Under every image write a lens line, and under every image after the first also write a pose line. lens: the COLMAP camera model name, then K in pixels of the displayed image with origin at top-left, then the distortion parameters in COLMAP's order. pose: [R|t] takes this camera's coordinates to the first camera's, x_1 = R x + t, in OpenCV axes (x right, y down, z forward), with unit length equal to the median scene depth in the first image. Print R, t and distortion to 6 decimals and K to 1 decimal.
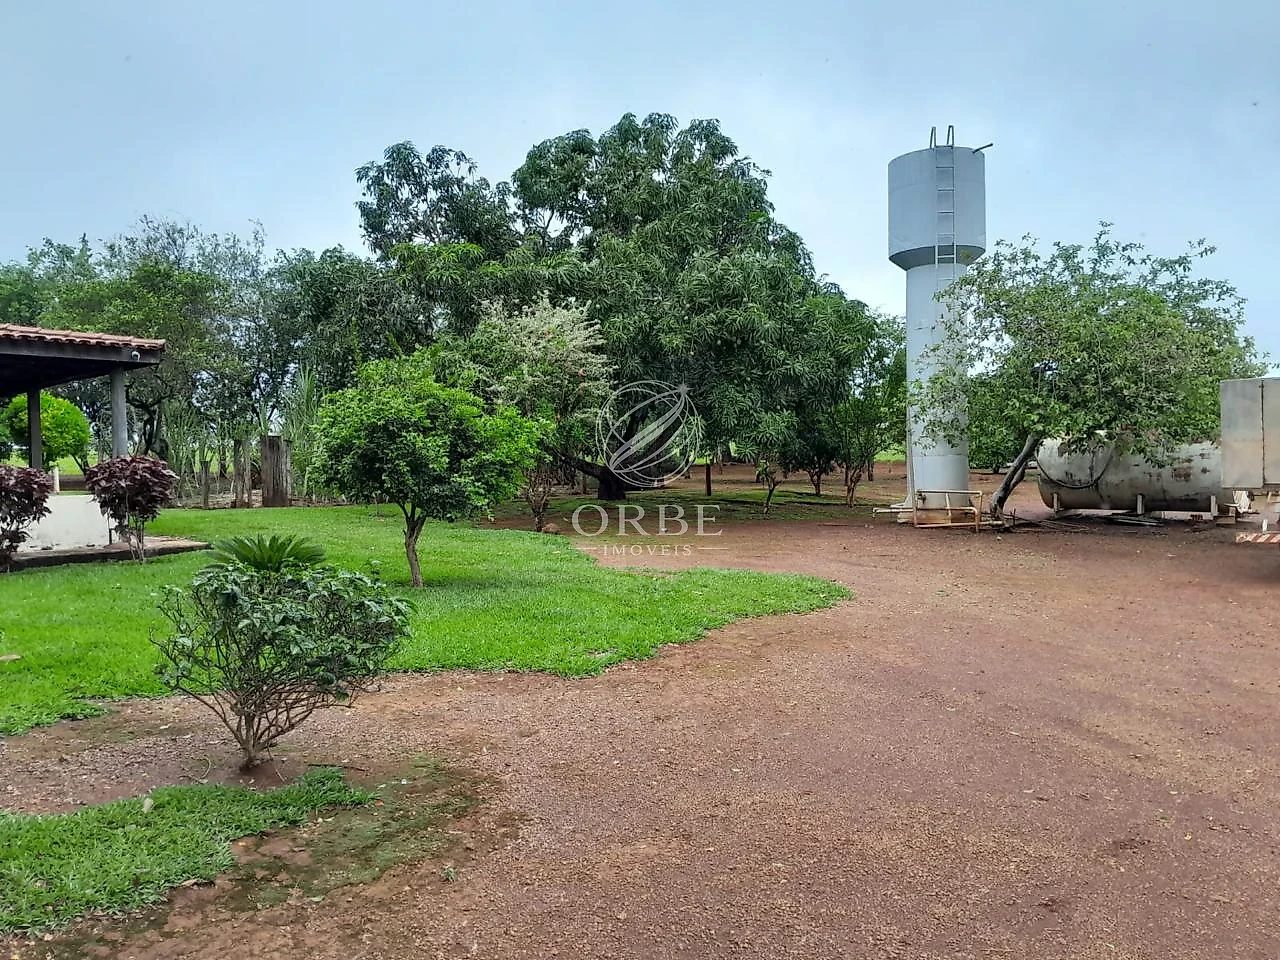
lens RADIAL K [[896.2, 0, 637.9], [0, 896.2, 482.3], [0, 0, 1]] dist [0.007050, 0.000087]
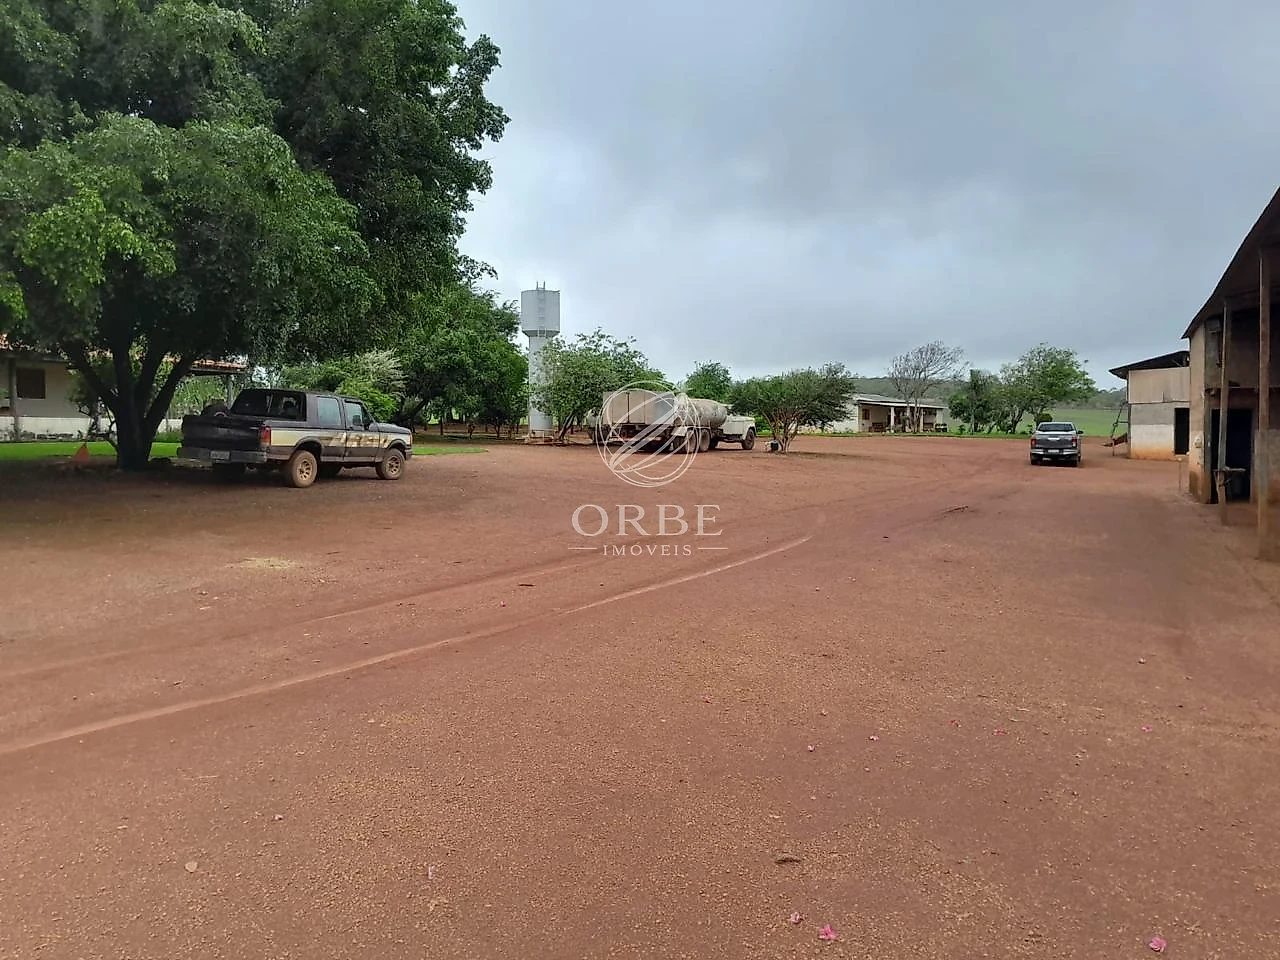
lens RADIAL K [[896.2, 0, 639.5], [0, 896.2, 481.3], [0, 0, 1]] dist [0.007050, 0.000087]
pose [[0.950679, -0.001621, 0.310171, -0.169027], [-0.007161, 0.999605, 0.027173, 0.083828], [-0.310092, -0.028054, 0.950292, -1.448069]]
